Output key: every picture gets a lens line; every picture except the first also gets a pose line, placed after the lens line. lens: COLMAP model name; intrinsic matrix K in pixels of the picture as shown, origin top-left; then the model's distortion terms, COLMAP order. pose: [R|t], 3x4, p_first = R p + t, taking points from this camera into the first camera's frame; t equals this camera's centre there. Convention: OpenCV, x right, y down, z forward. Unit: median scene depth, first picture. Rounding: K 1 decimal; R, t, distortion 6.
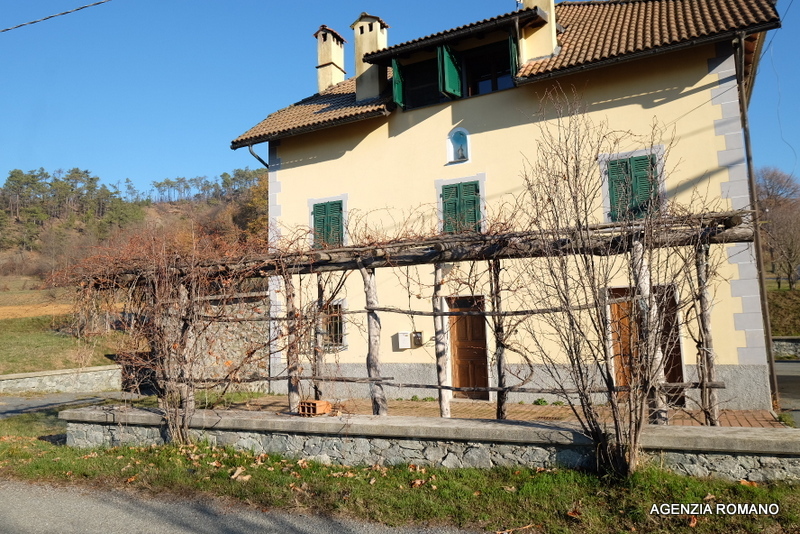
lens RADIAL K [[565.8, 0, 400.0], [0, 565.8, 267.0], [0, 0, 1]] dist [0.001593, 0.001696]
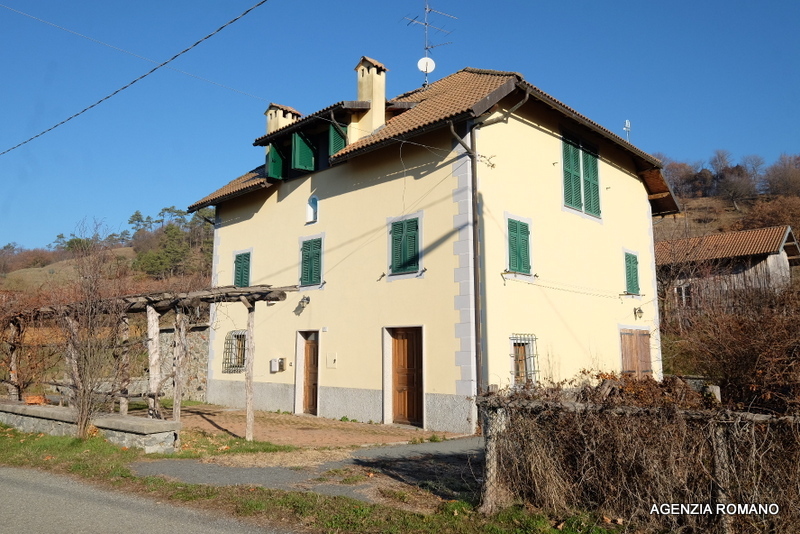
lens RADIAL K [[589.4, 0, 400.0], [0, 589.4, 267.0], [0, 0, 1]] dist [0.003368, -0.000697]
pose [[0.957720, -0.008962, -0.287564, 0.648631], [-0.001835, 0.999304, -0.037253, -0.038684], [0.287697, 0.036206, 0.957037, -0.180143]]
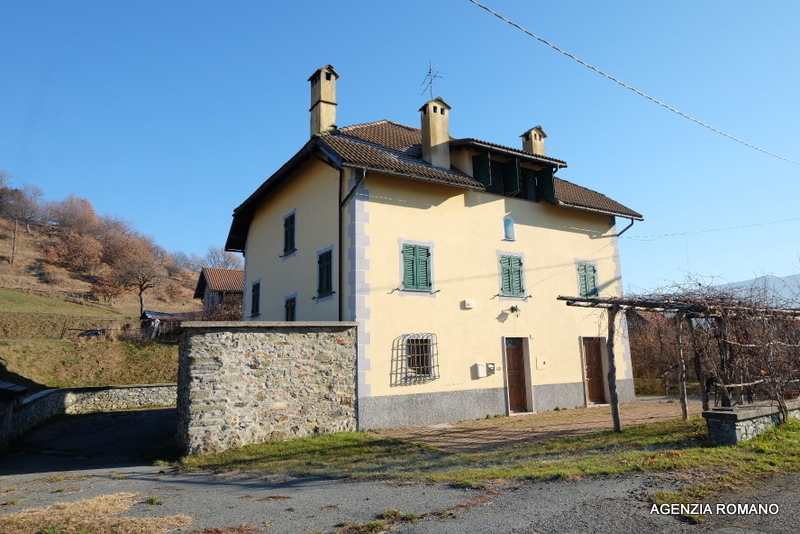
lens RADIAL K [[522.1, 0, 400.0], [0, 522.1, 267.0], [0, 0, 1]] dist [-0.001932, -0.000365]
pose [[0.519633, 0.163492, 0.838601, -1.087949], [-0.073840, 0.986442, -0.146561, 0.086556], [-0.851193, 0.014236, 0.524660, 0.543055]]
